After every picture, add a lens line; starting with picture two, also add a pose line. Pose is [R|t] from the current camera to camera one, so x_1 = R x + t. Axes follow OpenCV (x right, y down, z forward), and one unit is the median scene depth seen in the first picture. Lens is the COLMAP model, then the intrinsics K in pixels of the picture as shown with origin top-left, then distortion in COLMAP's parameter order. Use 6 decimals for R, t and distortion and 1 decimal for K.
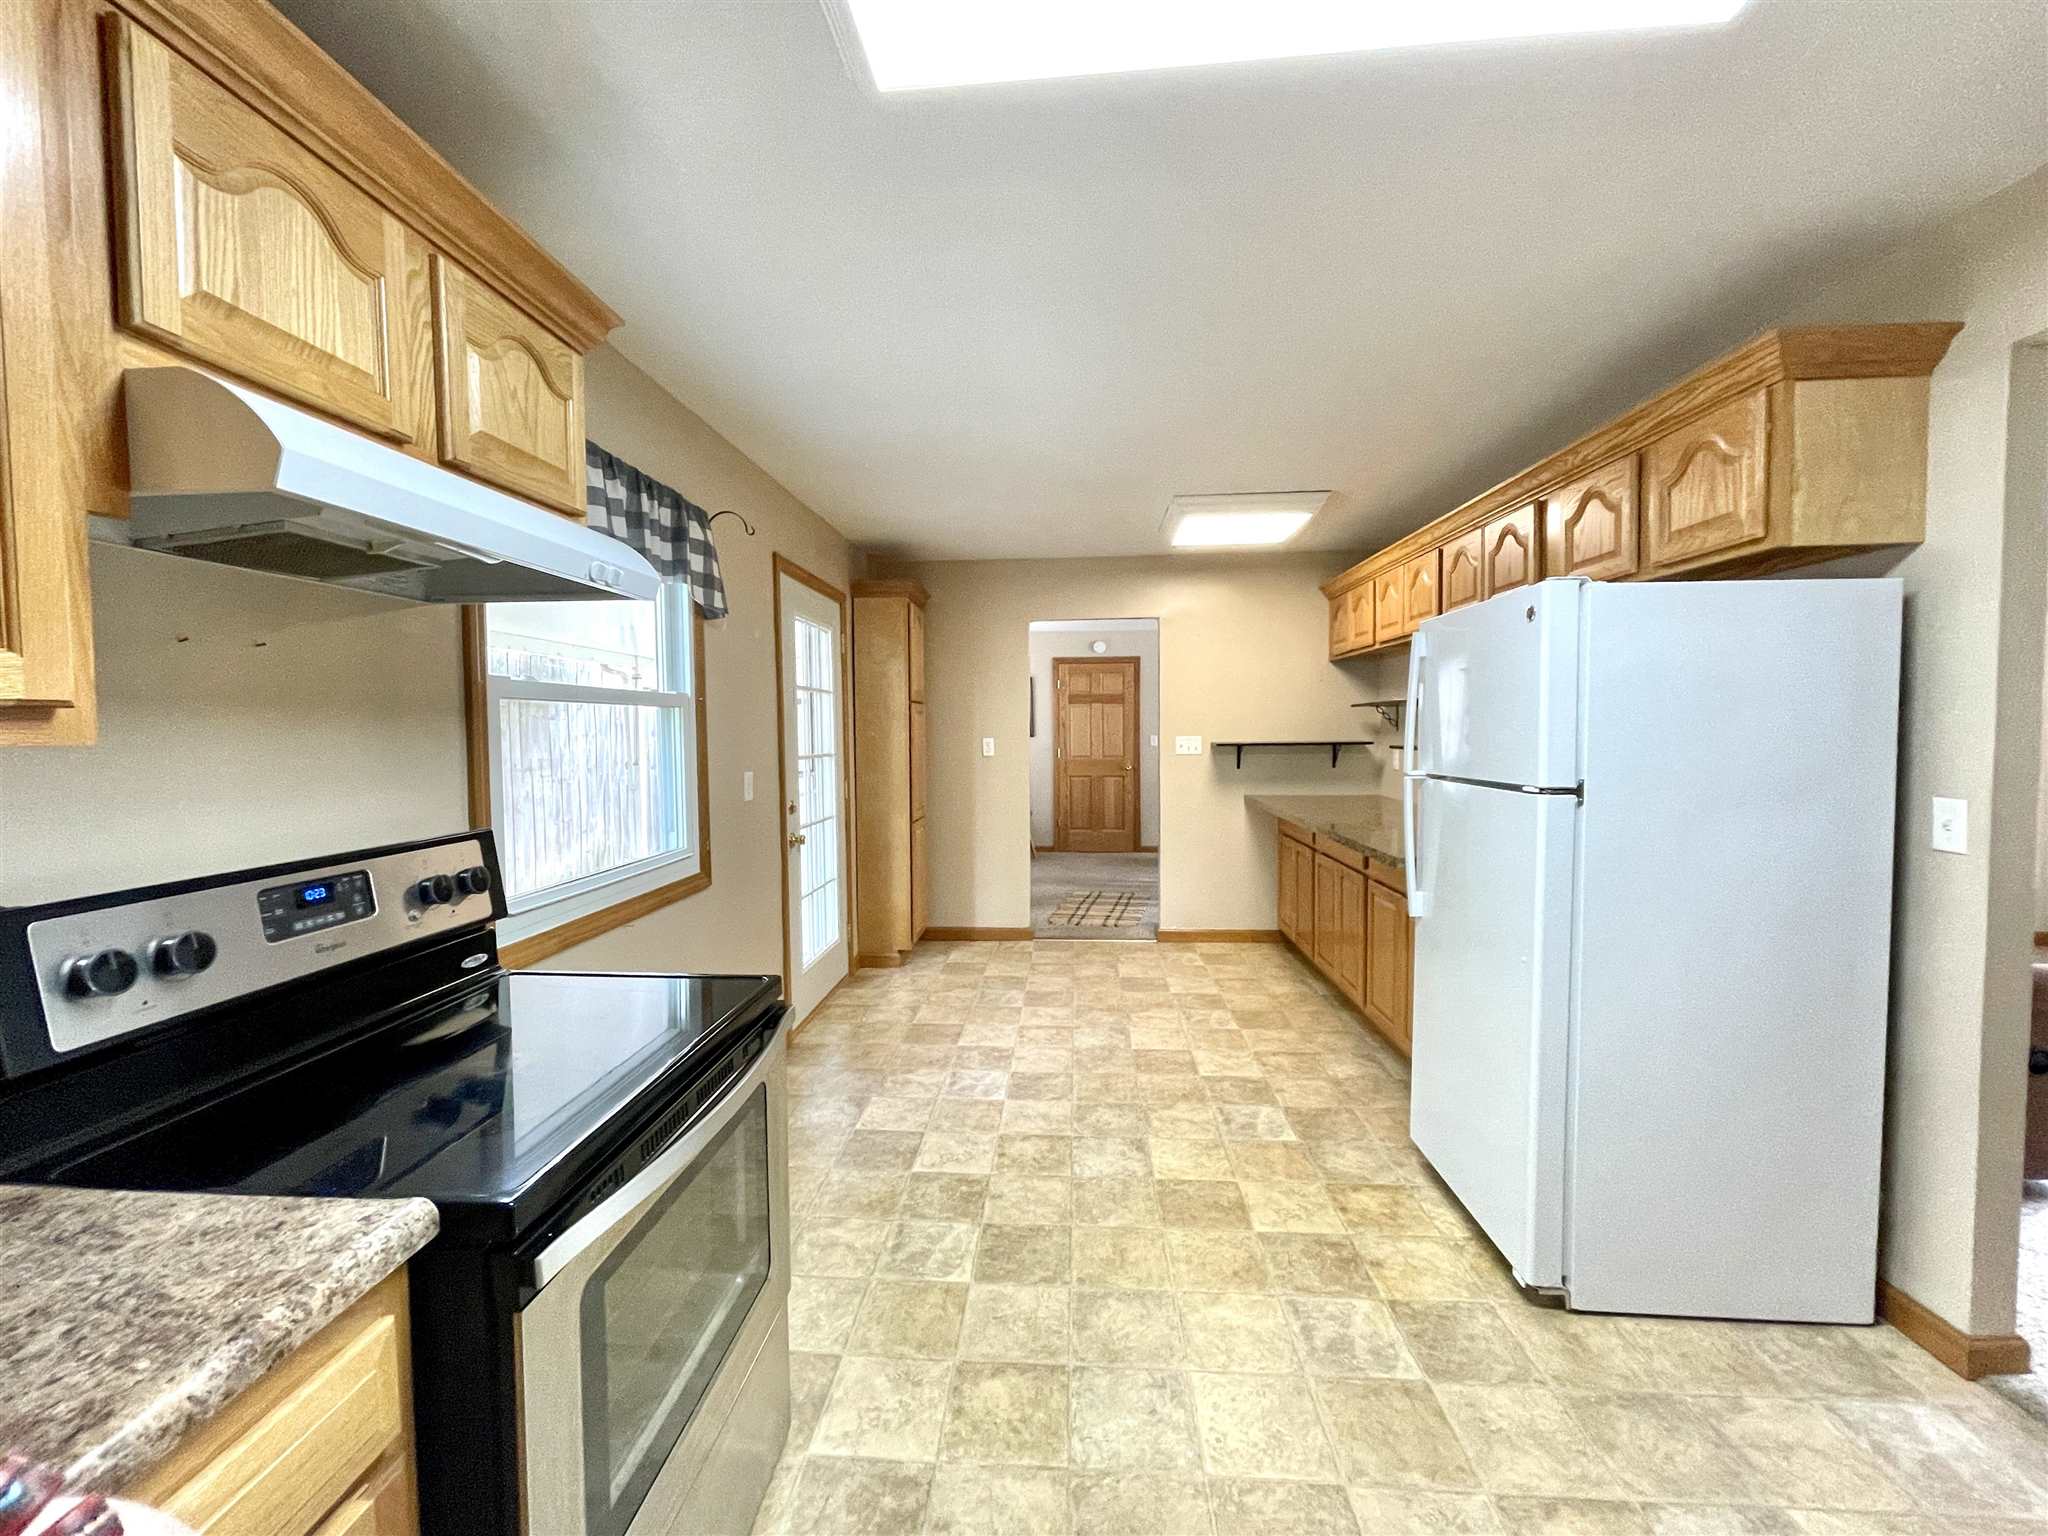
lens RADIAL K [[821.2, 0, 1016.8], [0, 821.2, 758.7], [0, 0, 1]] dist [-0.003950, 0.000303]
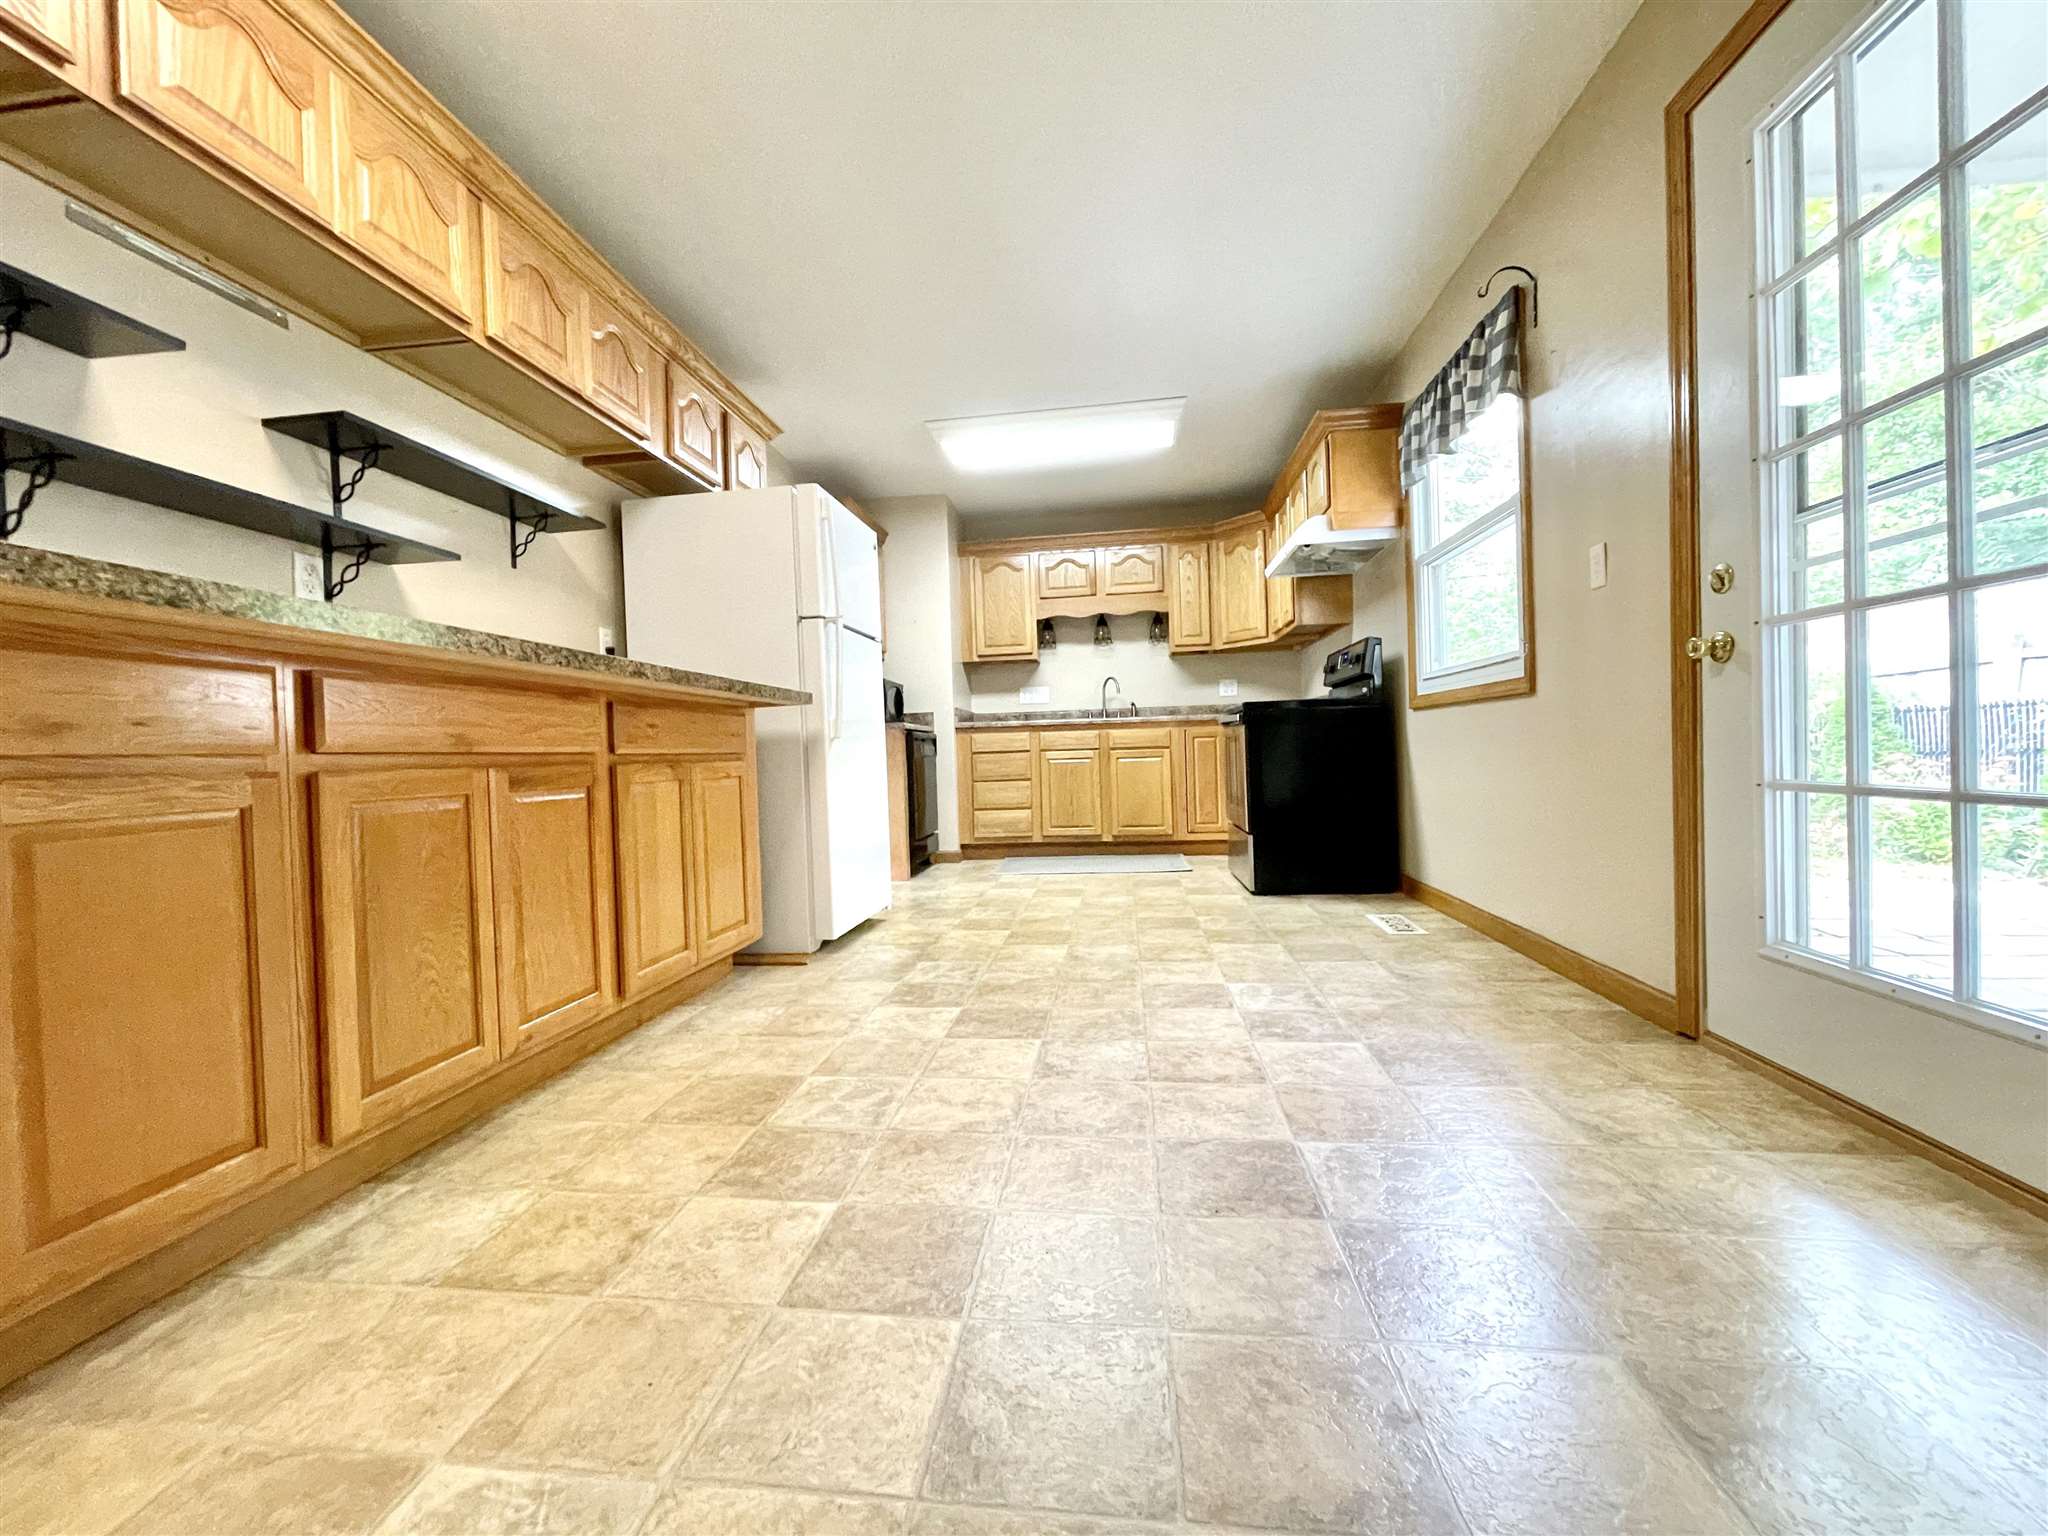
lens RADIAL K [[821.2, 0, 1014.7], [0, 821.2, 759.2], [0, 0, 1]] dist [-0.003950, 0.000303]
pose [[-0.997407, 0.039555, 0.060120, 0.149901], [0.042249, 0.998127, 0.044235, 0.166951], [-0.058257, 0.046660, -0.997211, 1.998338]]
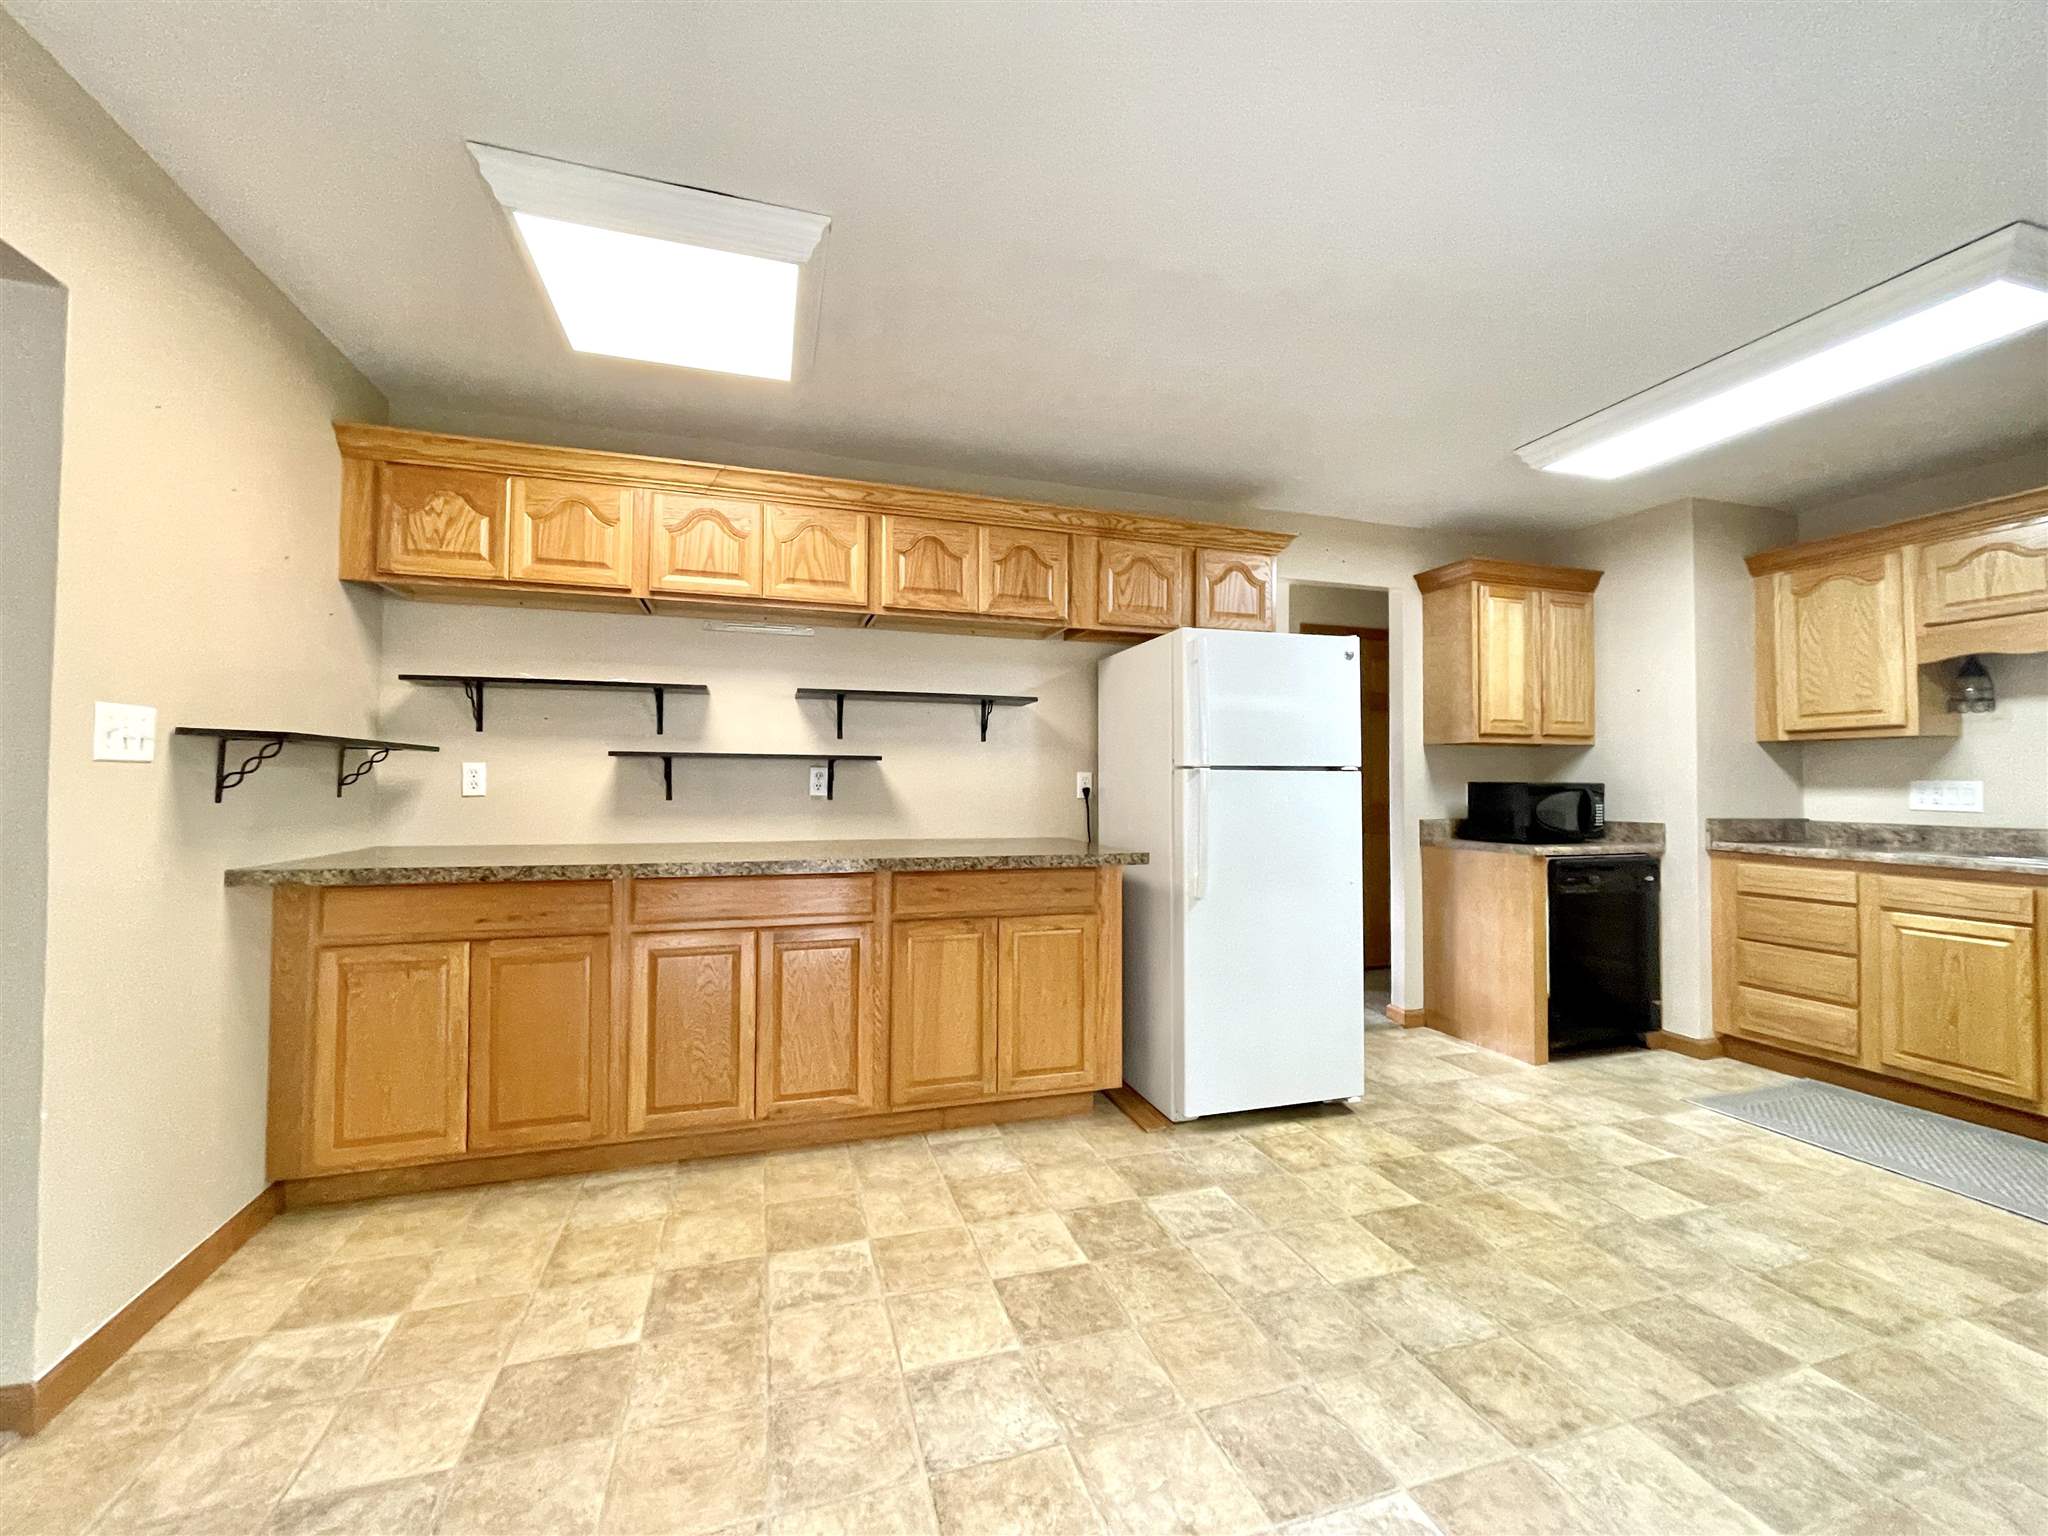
lens RADIAL K [[821.2, 0, 1020.6], [0, 821.2, 760.4], [0, 0, 1]] dist [-0.003950, 0.000303]
pose [[-0.362986, 0.033035, 0.931209, -0.405140], [0.032824, 0.999204, -0.022652, 0.025529], [-0.931216, 0.022344, -0.363781, 1.489580]]
